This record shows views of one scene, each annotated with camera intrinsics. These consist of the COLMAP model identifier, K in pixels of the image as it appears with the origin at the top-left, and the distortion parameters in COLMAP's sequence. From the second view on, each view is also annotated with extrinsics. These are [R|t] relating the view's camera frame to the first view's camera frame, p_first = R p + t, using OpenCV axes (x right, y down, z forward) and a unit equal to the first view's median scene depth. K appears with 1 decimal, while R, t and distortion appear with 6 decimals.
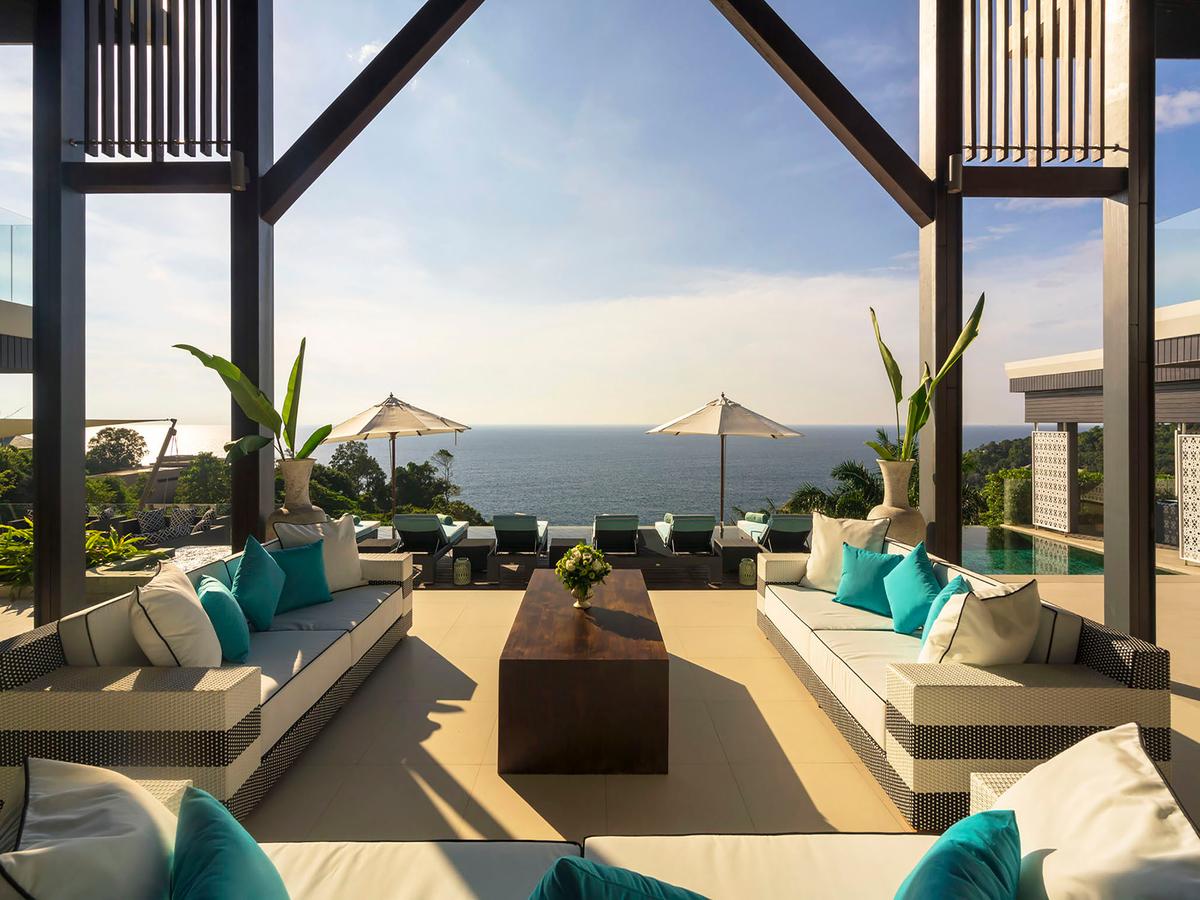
lens RADIAL K [[556.1, 0, 627.6], [0, 556.1, 413.4], [0, 0, 1]] dist [0.012274, -0.003709]
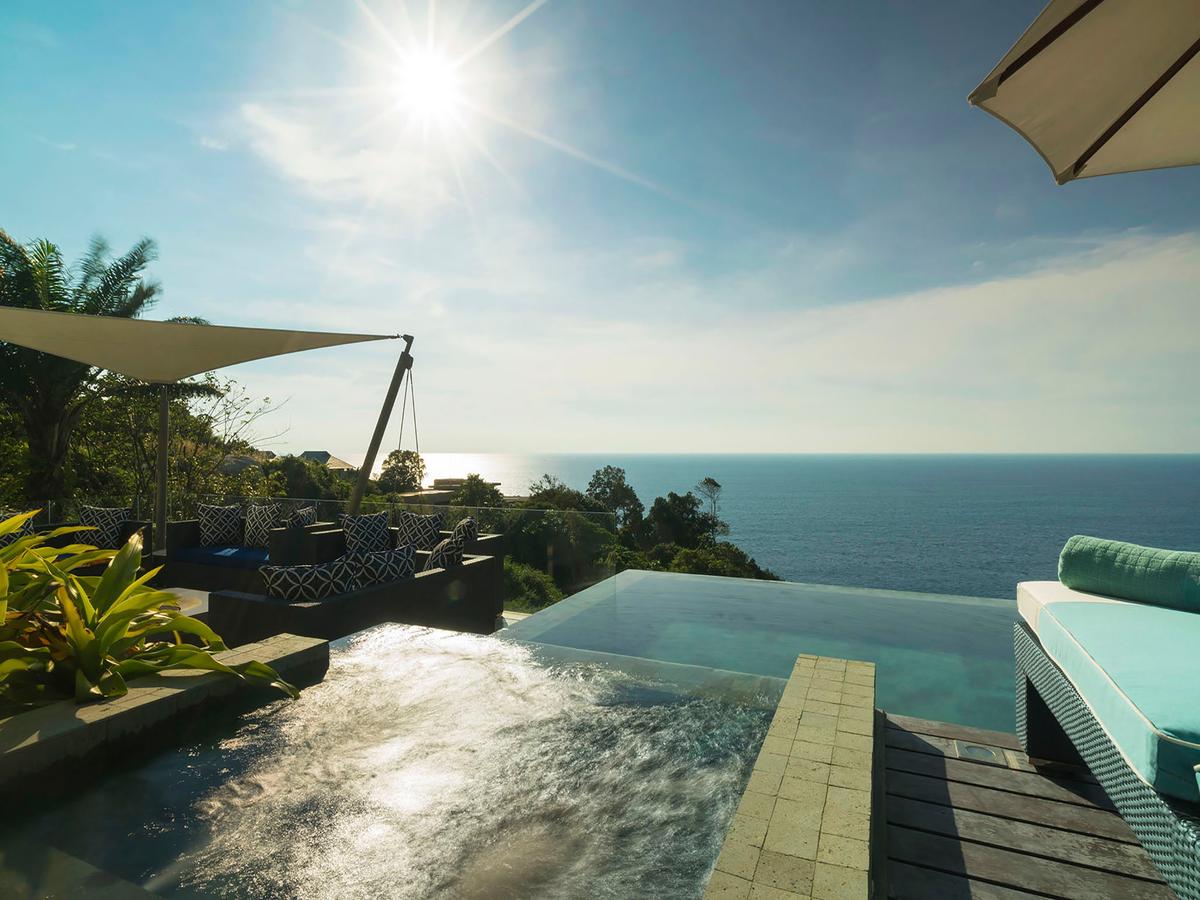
lens RADIAL K [[649.3, 0, 593.0], [0, 649.3, 439.6], [0, 0, 1]] dist [0.001144, -0.000631]
pose [[0.893506, -0.012547, -0.448875, -0.070347], [0.009902, 0.999917, -0.008239, 0.019040], [0.448941, 0.002917, 0.893556, 0.096726]]
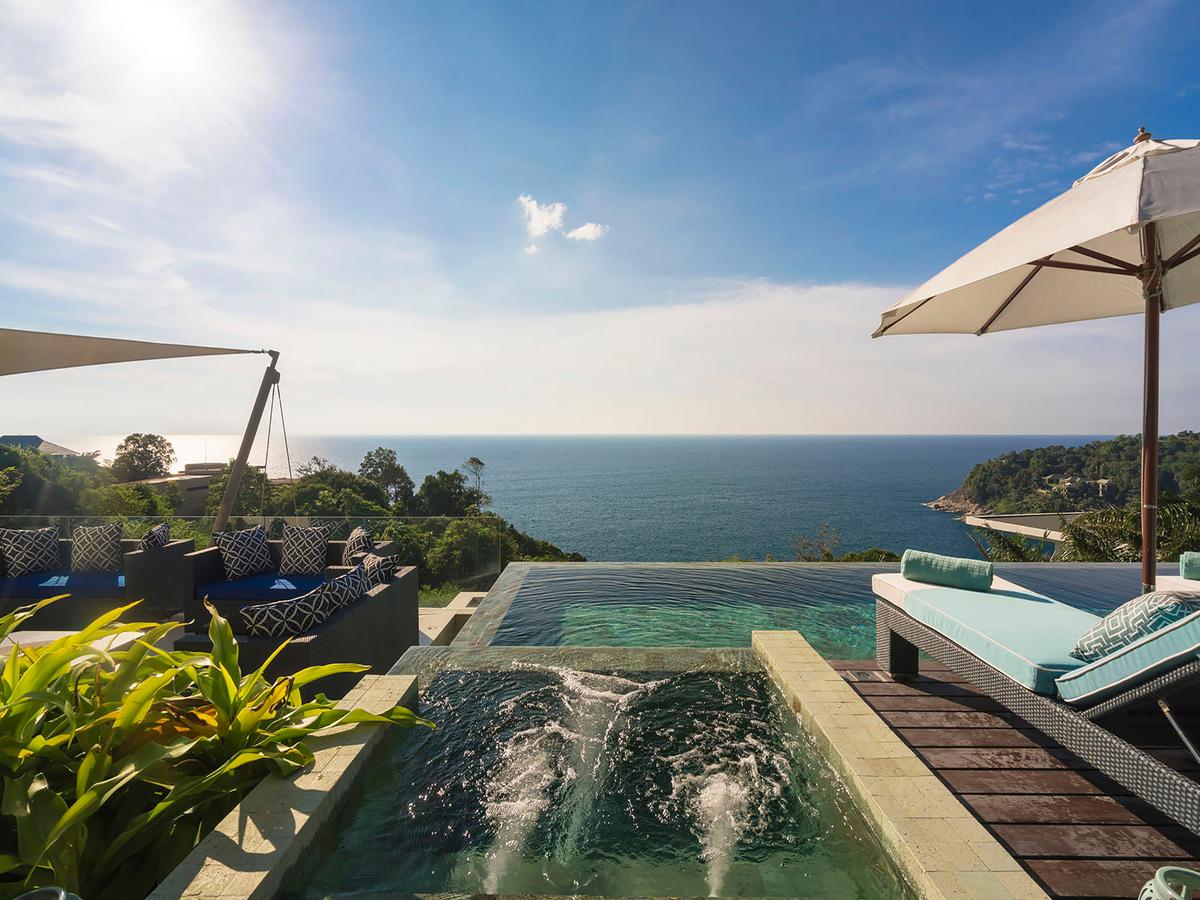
lens RADIAL K [[556.1, 0, 599.1], [0, 556.1, 437.9], [0, 0, 1]] dist [0.012274, -0.003709]
pose [[0.998535, -0.004837, -0.053902, -0.084539], [0.006122, 0.999700, 0.023701, 0.013789], [0.053771, -0.023996, 0.998265, 0.087557]]
